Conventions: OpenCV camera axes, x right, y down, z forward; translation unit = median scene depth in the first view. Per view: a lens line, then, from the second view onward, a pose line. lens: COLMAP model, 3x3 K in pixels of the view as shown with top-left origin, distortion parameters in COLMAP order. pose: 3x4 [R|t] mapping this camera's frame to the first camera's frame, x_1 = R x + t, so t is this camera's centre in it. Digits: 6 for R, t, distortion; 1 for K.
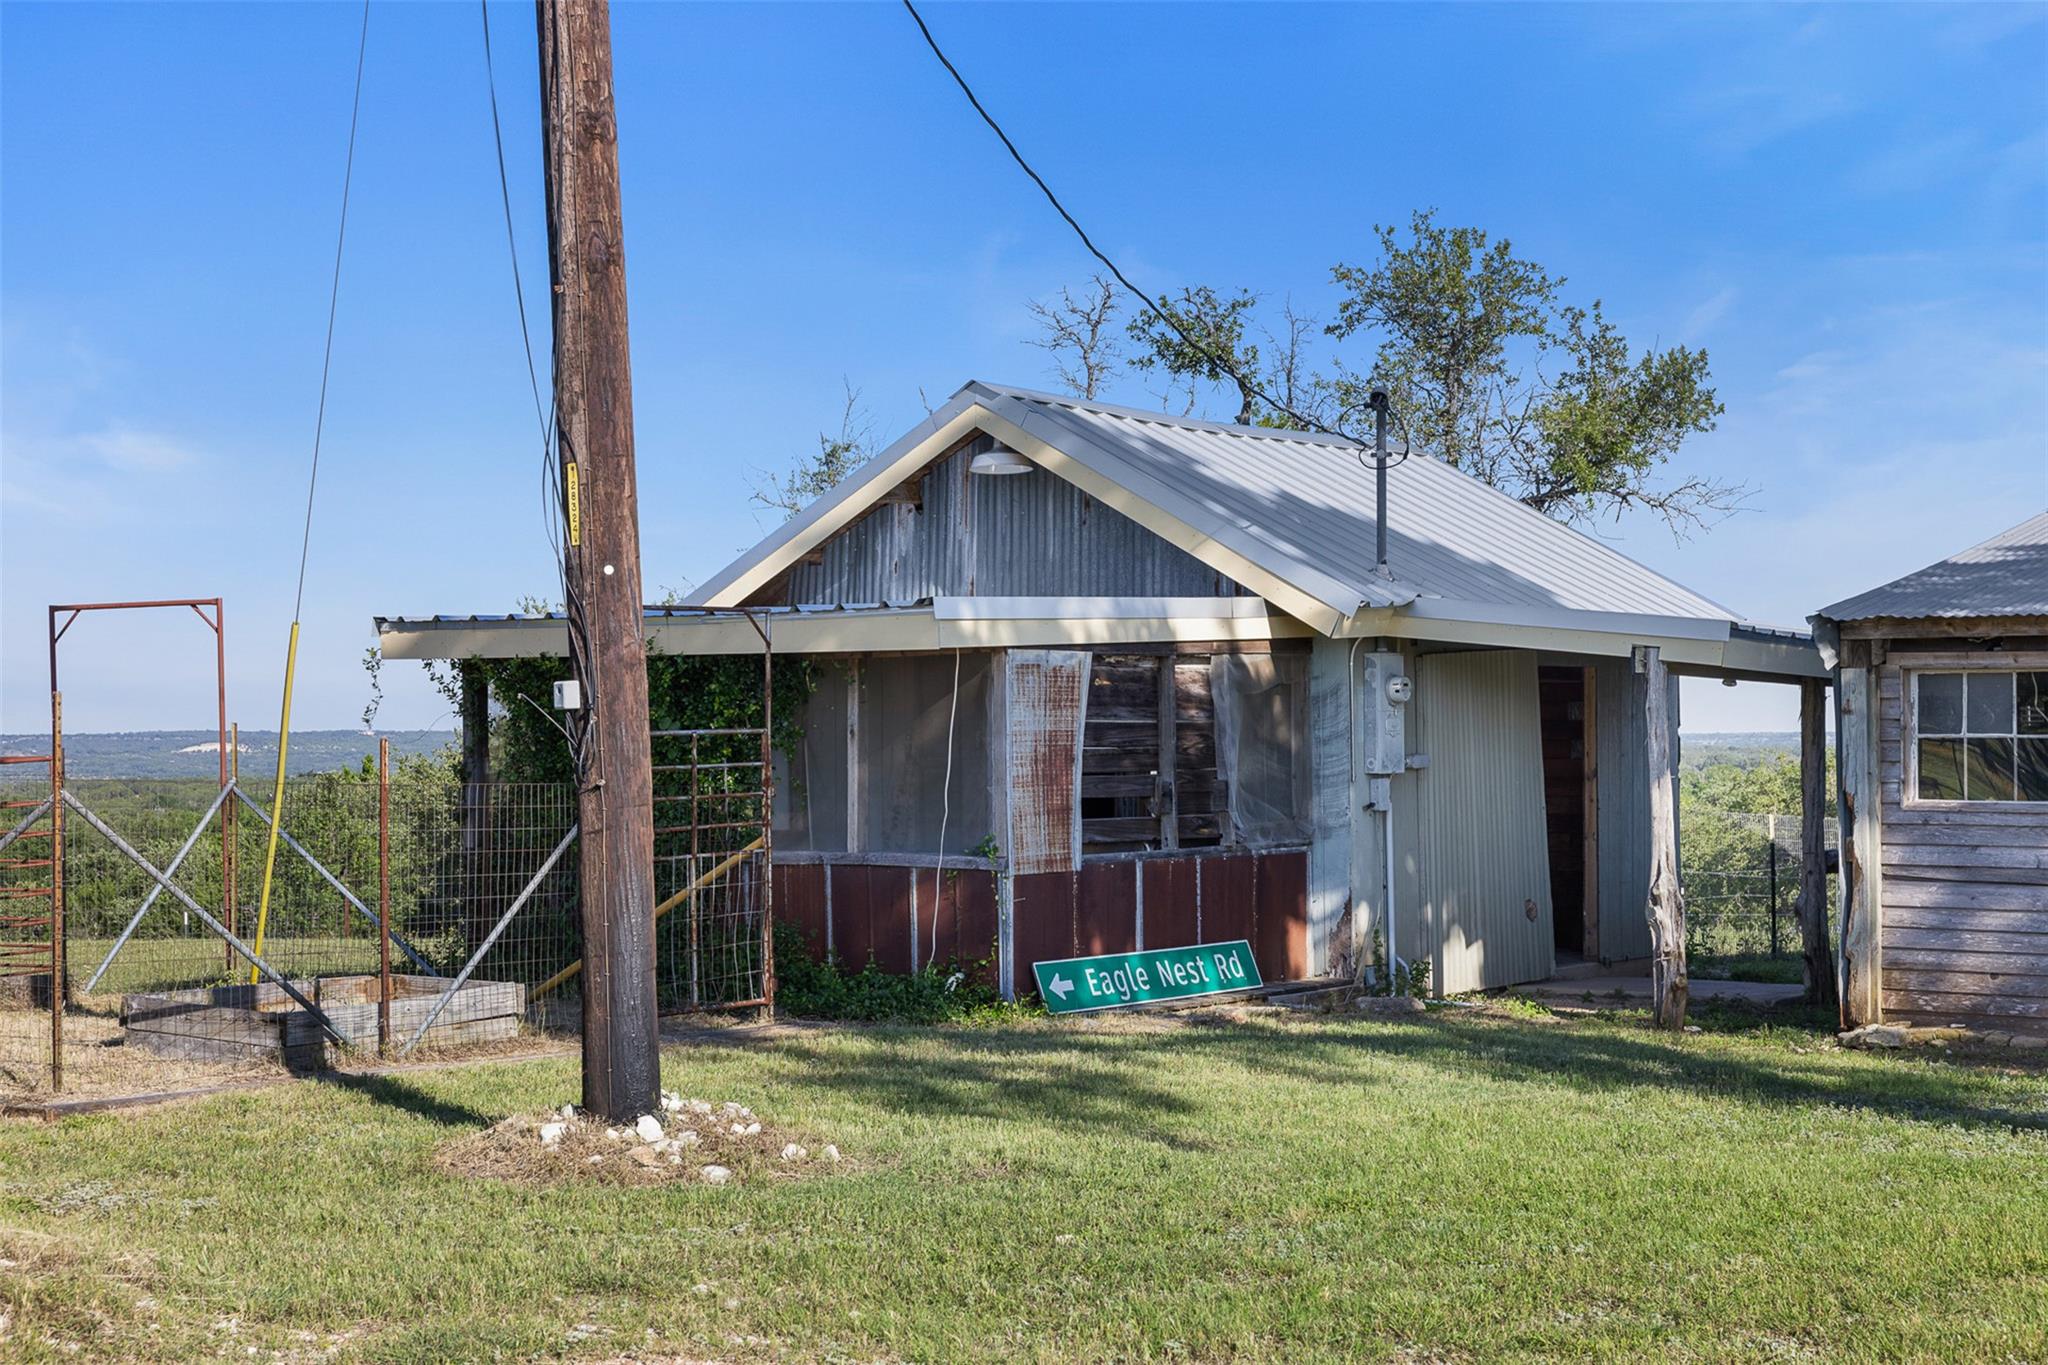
lens RADIAL K [[3263.4, 0, 1024.0], [0, 3263.4, 684.1], [0, 0, 1]] dist [-0.004231, 0.000000]
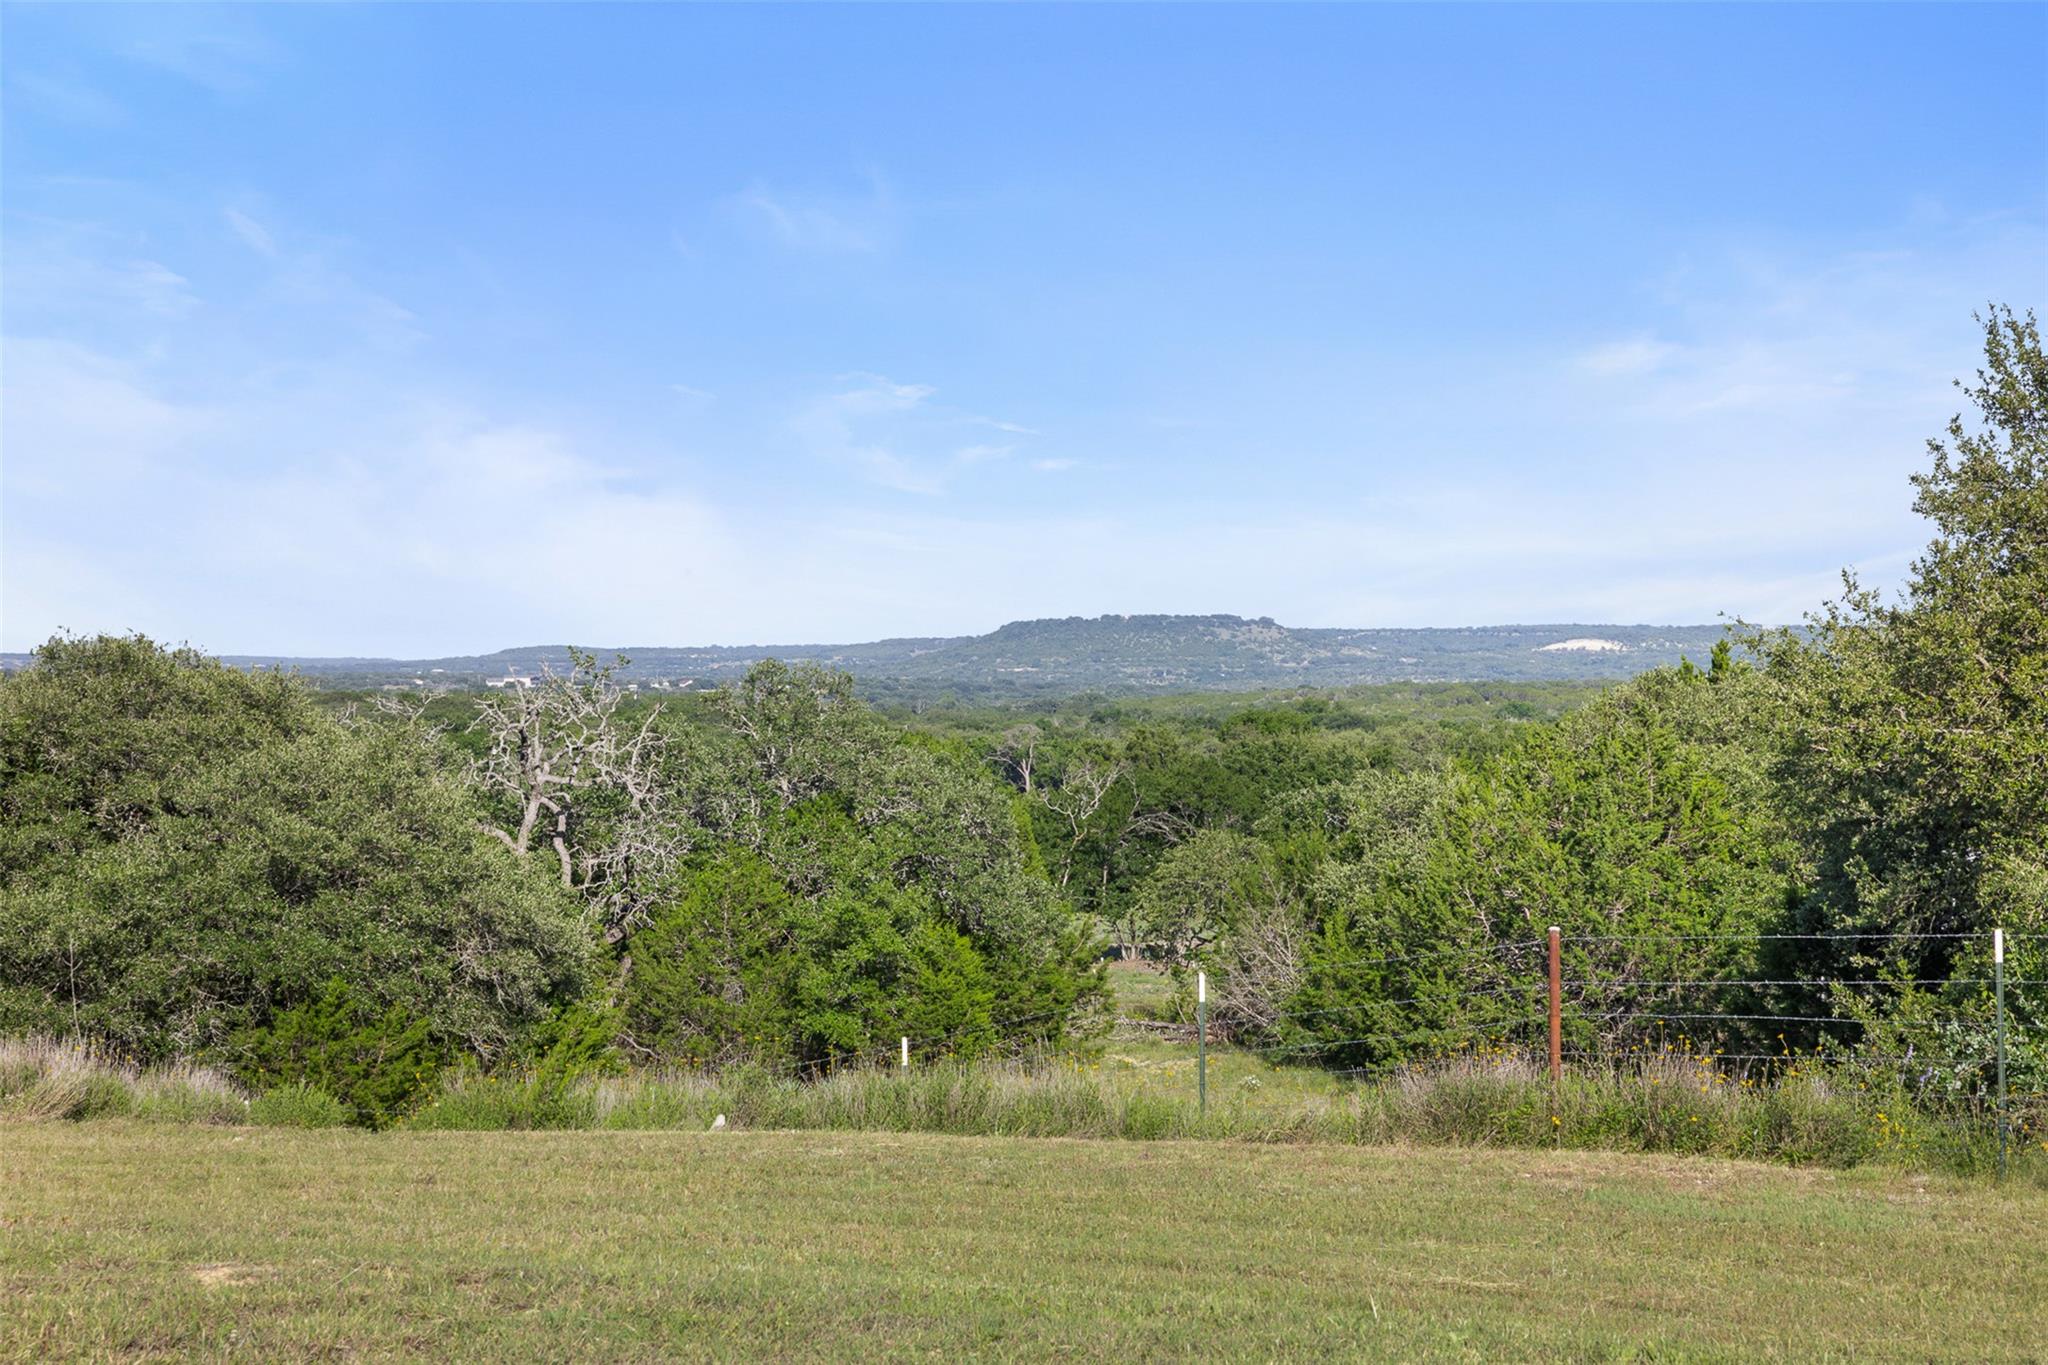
lens RADIAL K [[4001.1, 0, 1023.4], [0, 4001.1, 679.2], [0, 0, 1]] dist [0.023628, 0.000000]
pose [[0.927723, 0.006448, -0.373213, -0.038778], [0.003889, 0.999630, 0.026936, 0.007913], [0.373249, -0.026441, 0.927354, 0.239228]]
